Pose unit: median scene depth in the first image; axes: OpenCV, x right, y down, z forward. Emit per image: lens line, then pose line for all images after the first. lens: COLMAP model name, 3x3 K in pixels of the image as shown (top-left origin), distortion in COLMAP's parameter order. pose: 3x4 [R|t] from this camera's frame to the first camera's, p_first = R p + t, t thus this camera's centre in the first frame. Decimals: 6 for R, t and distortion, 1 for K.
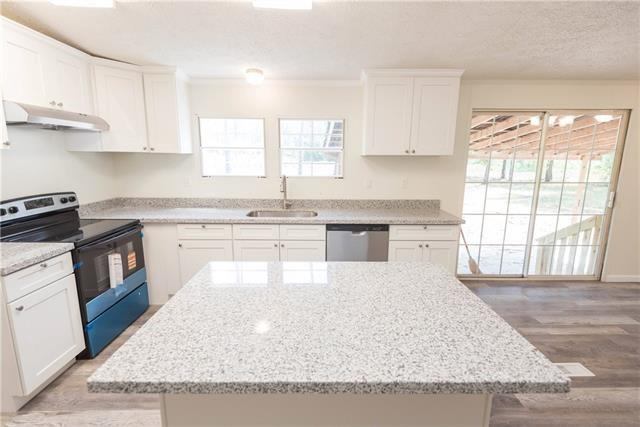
lens RADIAL K [[296.3, 0, 320.0], [0, 296.3, 213.5], [0, 0, 1]] dist [0.014669, -0.009847]
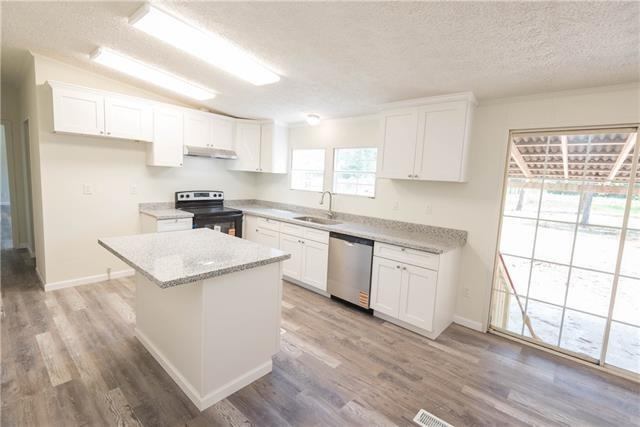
lens RADIAL K [[296.3, 0, 320.0], [0, 296.3, 213.5], [0, 0, 1]] dist [0.014669, -0.009847]
pose [[0.743783, 0.114278, -0.658580, 0.754253], [-0.173085, 0.984599, -0.024629, 0.000358], [0.645622, 0.132309, 0.752108, 0.034409]]
